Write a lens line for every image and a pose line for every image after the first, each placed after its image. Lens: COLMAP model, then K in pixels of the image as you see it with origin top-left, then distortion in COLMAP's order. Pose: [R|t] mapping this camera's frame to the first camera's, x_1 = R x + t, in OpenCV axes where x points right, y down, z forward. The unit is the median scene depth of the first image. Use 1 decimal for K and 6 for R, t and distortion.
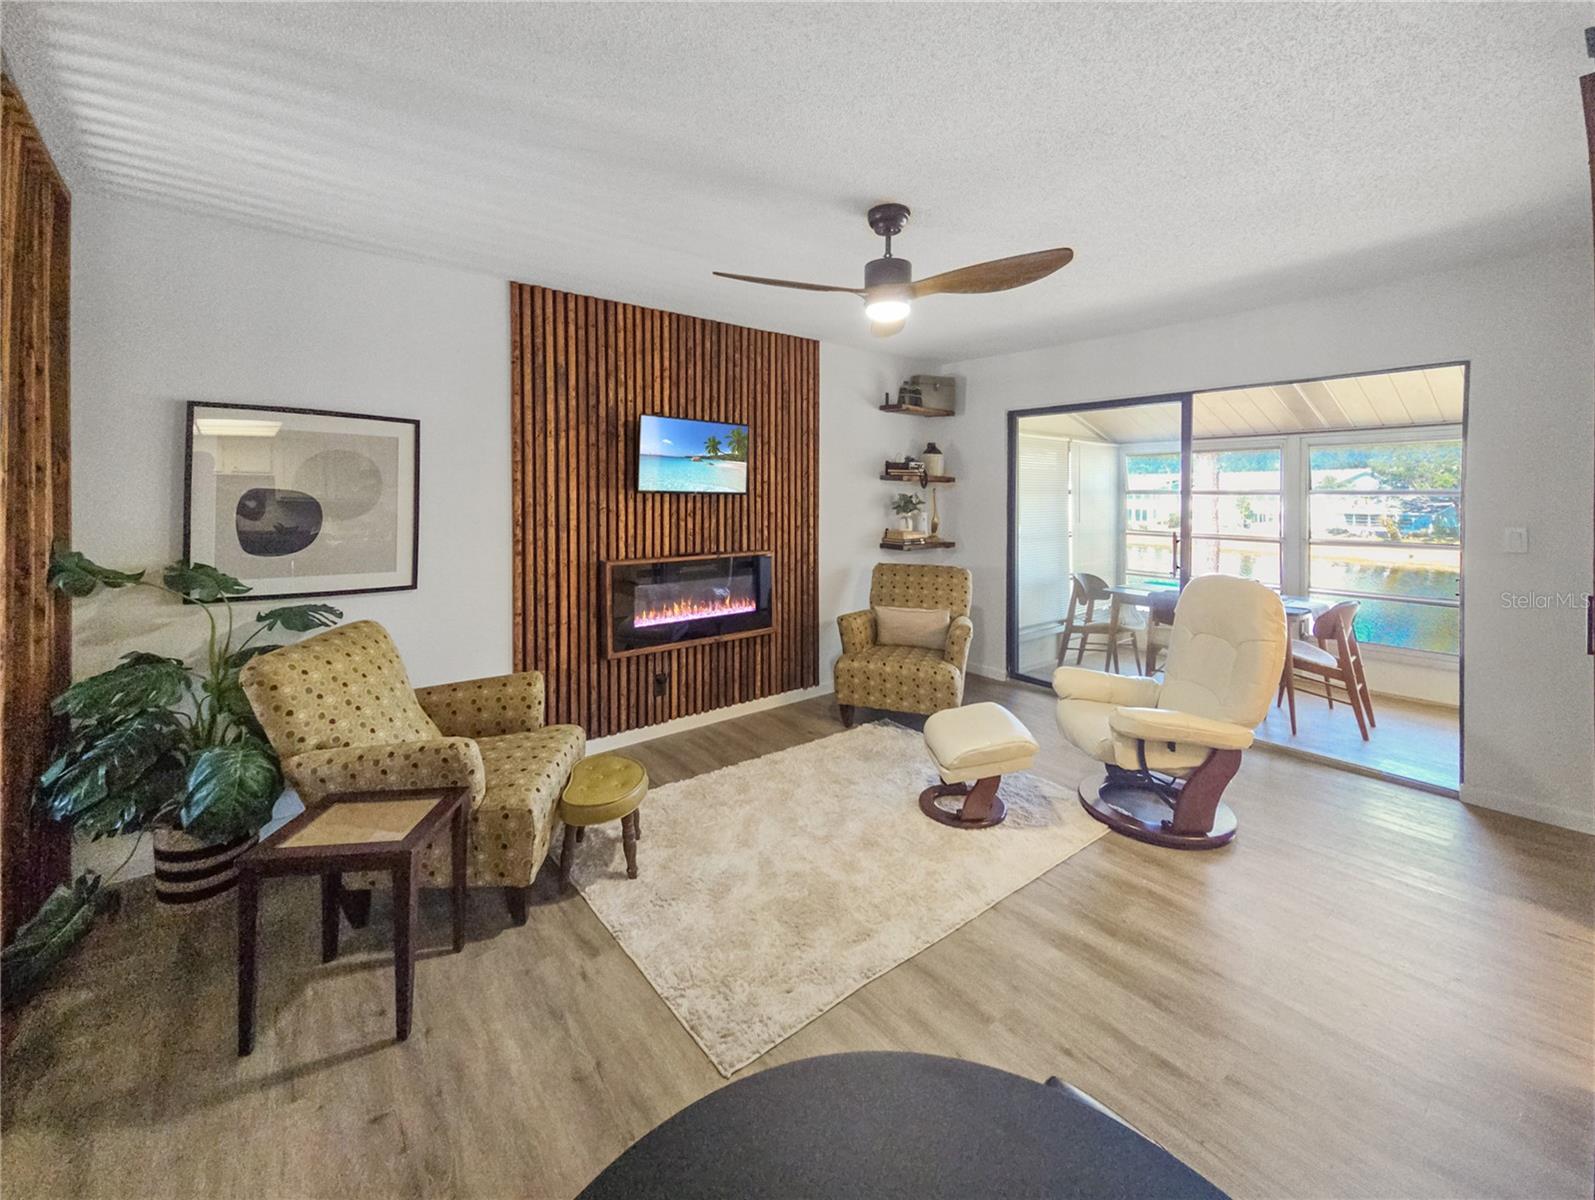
lens RADIAL K [[641.8, 0, 793.8], [0, 641.8, 500.2], [0, 0, 1]] dist [0.022946, -0.000048]
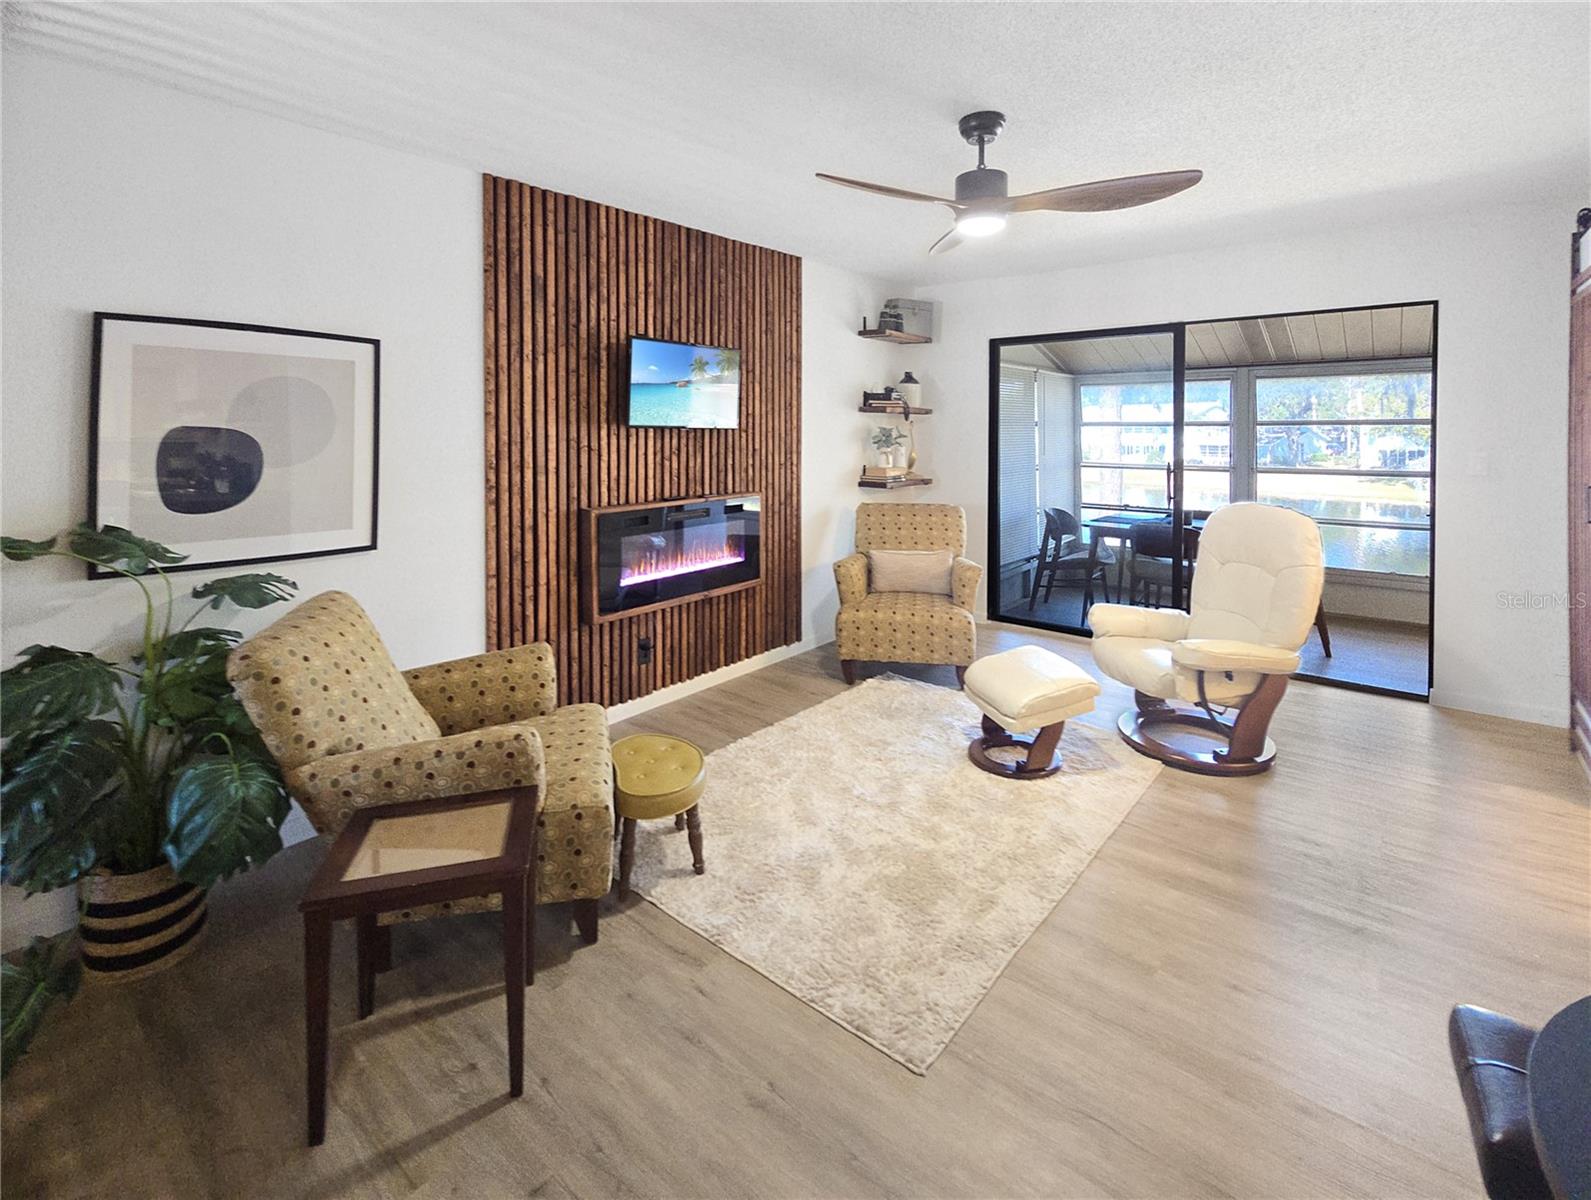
lens RADIAL K [[712.7, 0, 800.9], [0, 712.7, 435.9], [0, 0, 1]] dist [0.001076, 0.000078]
pose [[0.983228, -0.011258, 0.182034, -0.196811], [0.011398, 0.999935, 0.000278, 0.001499], [-0.182025, 0.001801, 0.983292, 0.028924]]
